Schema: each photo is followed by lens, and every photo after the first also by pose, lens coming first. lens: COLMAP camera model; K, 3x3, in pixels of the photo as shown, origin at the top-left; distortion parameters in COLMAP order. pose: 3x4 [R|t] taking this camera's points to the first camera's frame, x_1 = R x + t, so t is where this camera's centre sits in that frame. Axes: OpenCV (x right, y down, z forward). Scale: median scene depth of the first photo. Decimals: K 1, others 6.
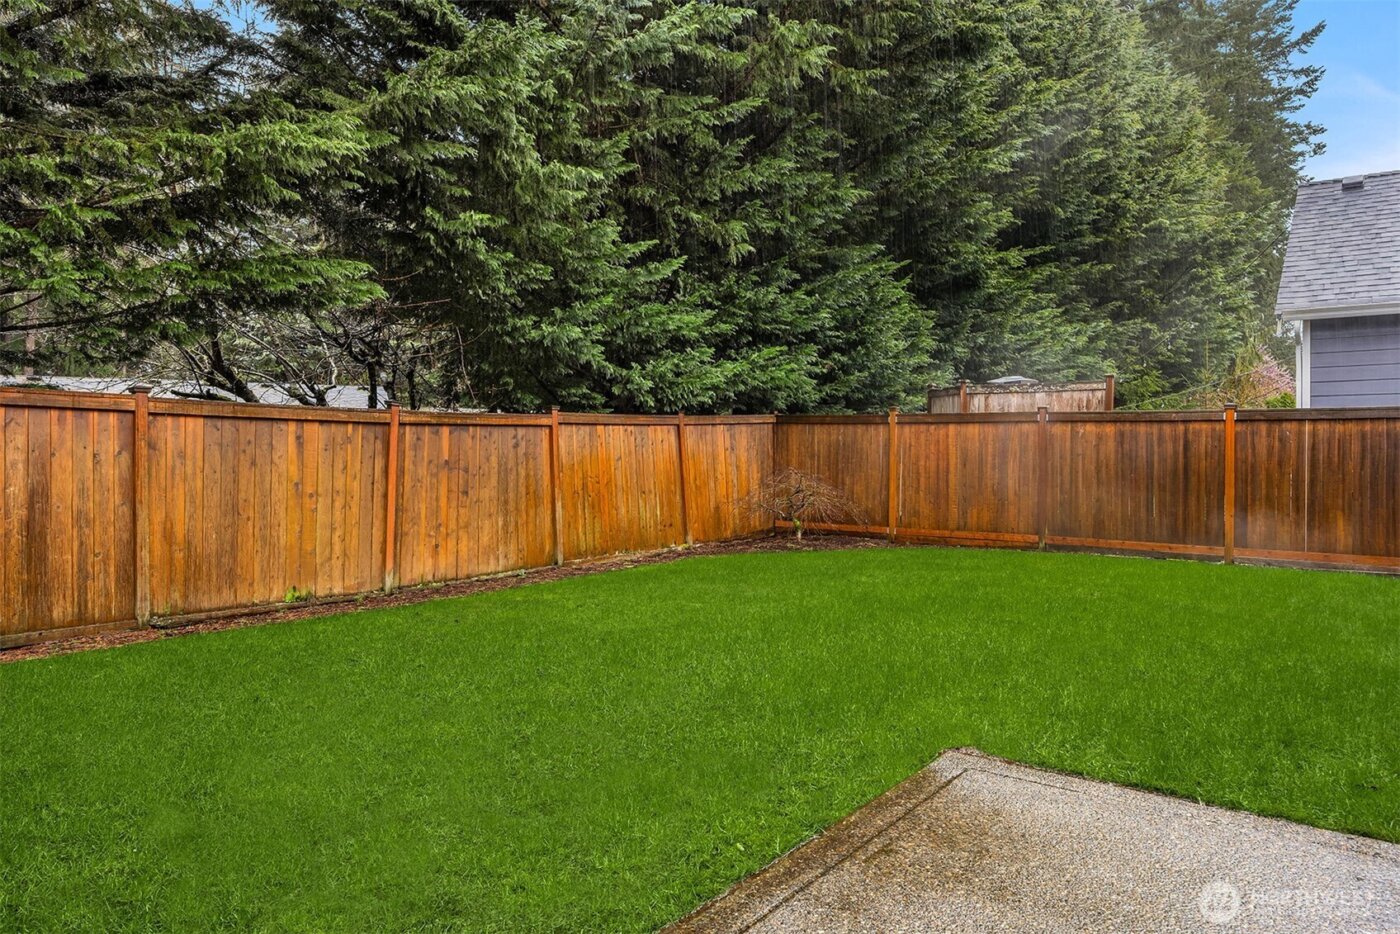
lens RADIAL K [[914.1, 0, 698.0], [0, 914.1, 439.9], [0, 0, 1]] dist [-0.002355, -0.002490]
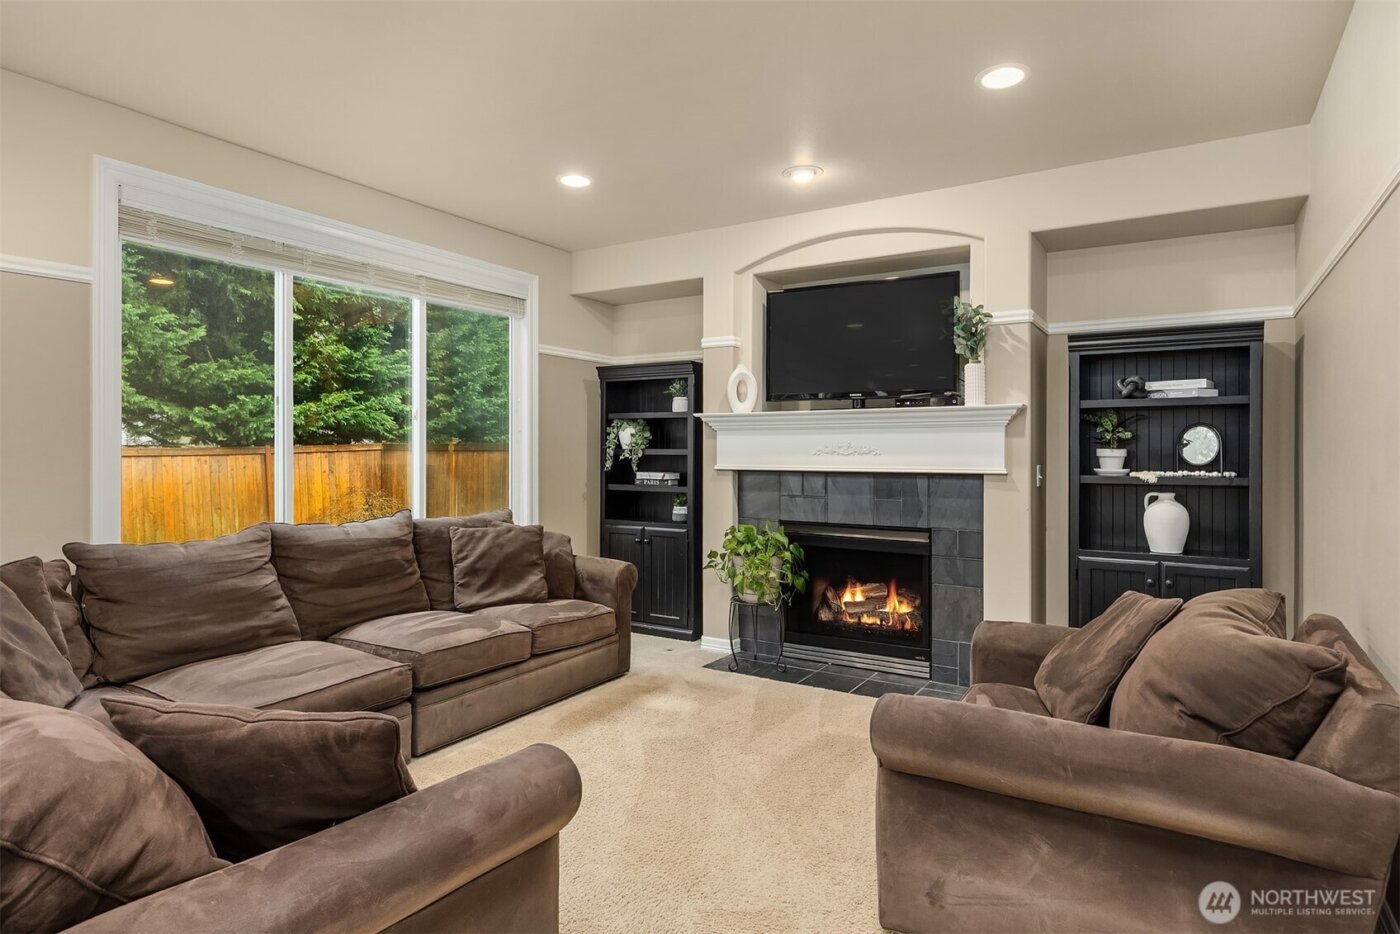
lens RADIAL K [[773.4, 0, 709.4], [0, 773.4, 436.0], [0, 0, 1]] dist [-0.001523, -0.001882]
pose [[0.994525, -0.004133, 0.104420, 0.505749], [0.005782, 0.999863, -0.015494, -0.022367], [-0.104342, 0.016013, 0.994413, -0.131264]]
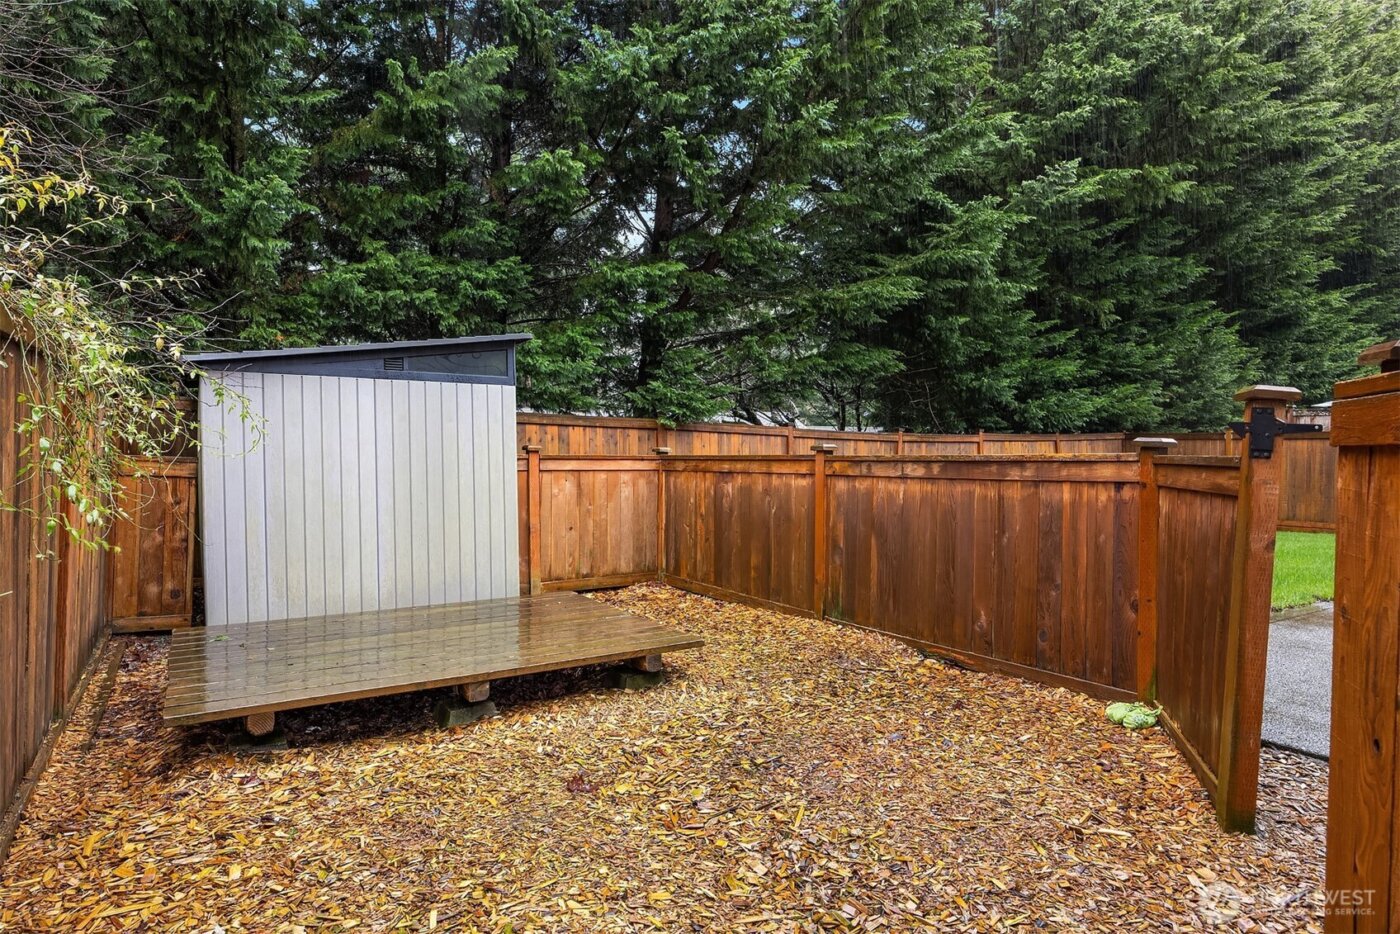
lens RADIAL K [[773.4, 0, 701.8], [0, 773.4, 454.8], [0, 0, 1]] dist [-0.001523, -0.001882]
pose [[0.942201, 0.005416, -0.335005, -0.145971], [-0.003122, 0.999968, 0.007384, -0.001710], [0.335034, -0.005911, 0.942188, -0.351057]]
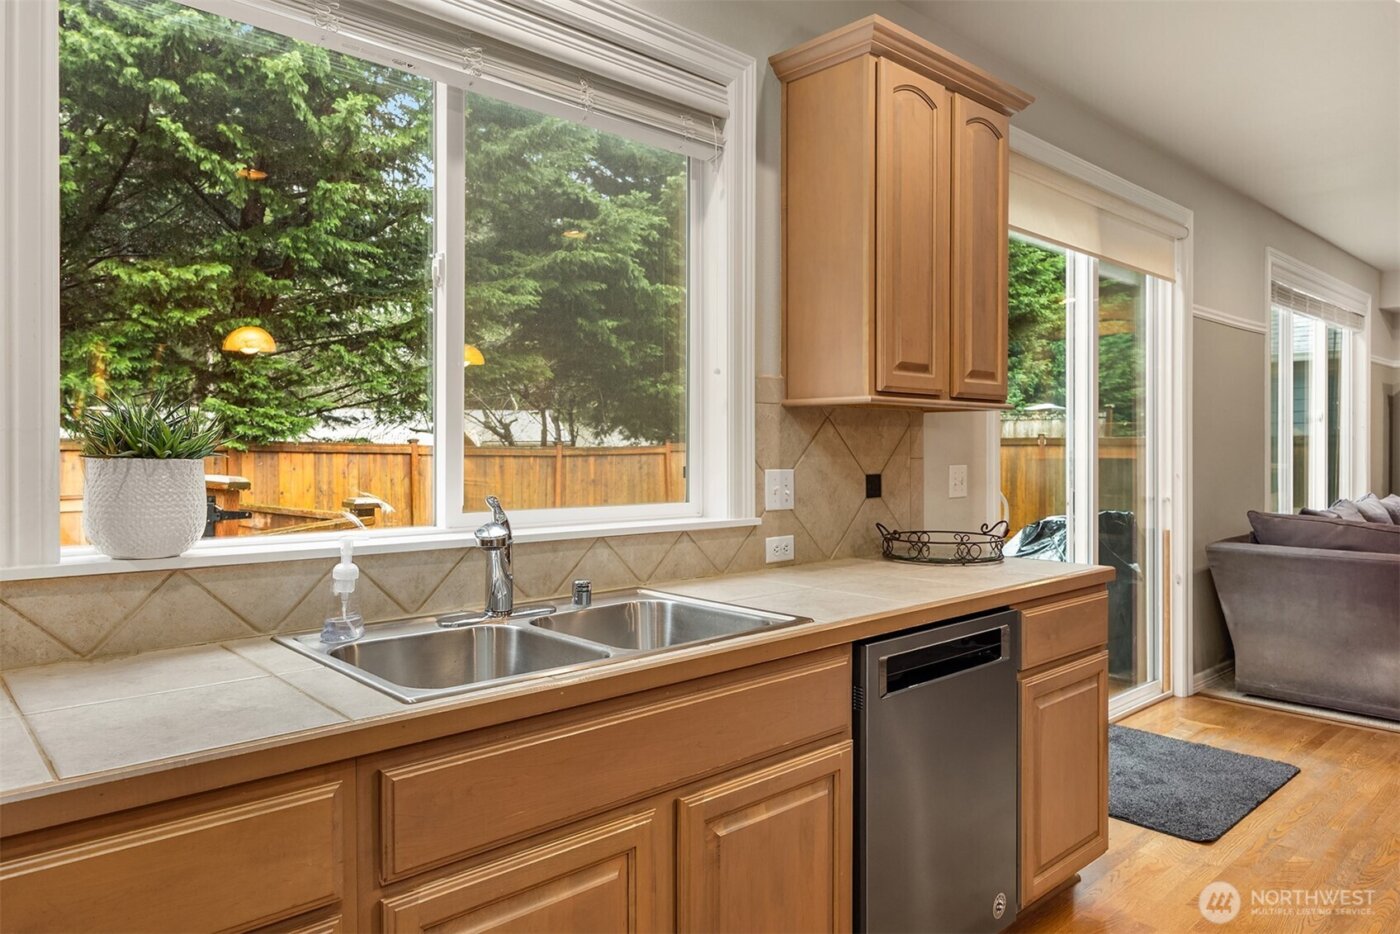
lens RADIAL K [[914.1, 0, 706.5], [0, 914.1, 454.0], [0, 0, 1]] dist [-0.002355, -0.002490]
pose [[0.986716, -0.007232, -0.162292, 0.118877], [0.009359, 0.999880, 0.012345, -0.028016], [0.162183, -0.013700, 0.986666, -0.349885]]
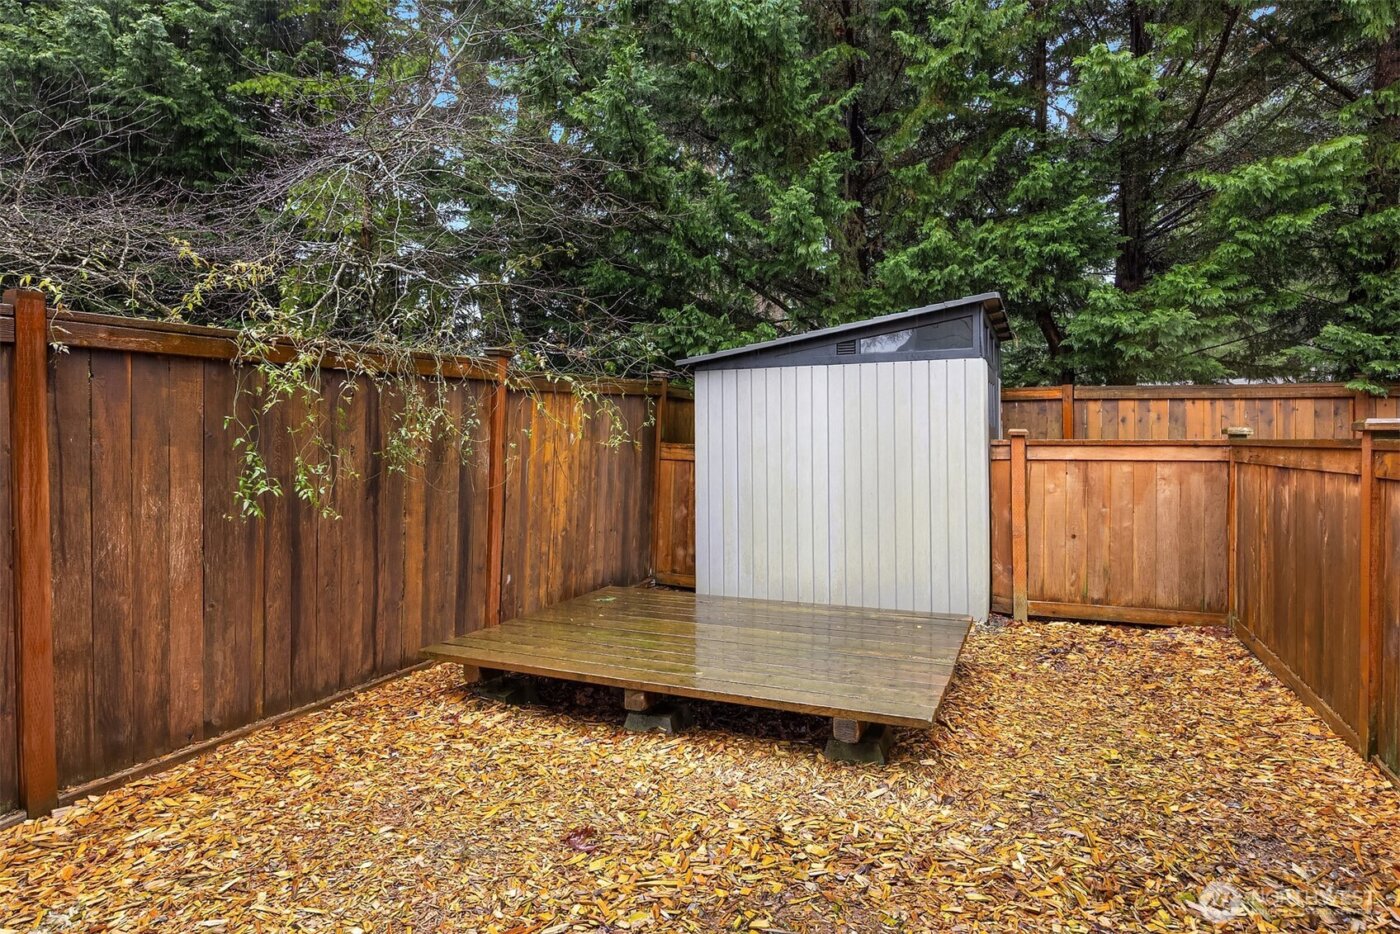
lens RADIAL K [[773.4, 0, 710.3], [0, 773.4, 435.0], [0, 0, 1]] dist [-0.001523, -0.001882]
pose [[0.250726, -0.005081, -0.968045, -0.054949], [0.013417, 0.999908, -0.001774, -0.001928], [0.967965, -0.012544, 0.250771, -0.149421]]
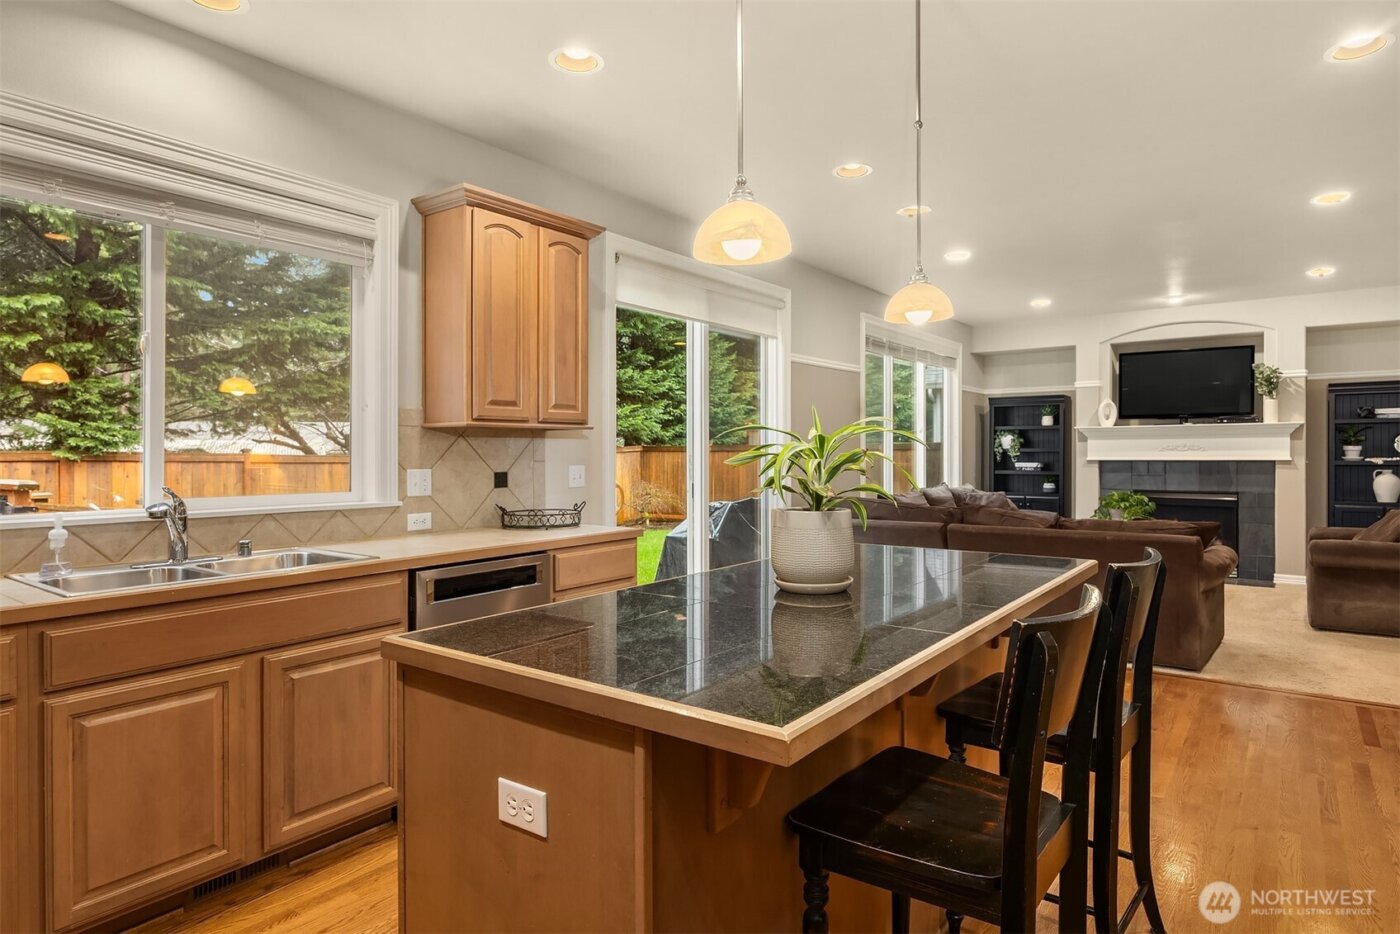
lens RADIAL K [[790.5, 0, 706.0], [0, 790.5, 445.4], [0, 0, 1]] dist [-0.001216, -0.001283]
pose [[0.999646, -0.015880, 0.021327, 0.197811], [0.015937, 0.999870, -0.002493, -0.027786], [-0.021285, 0.002832, 0.999769, -0.420014]]
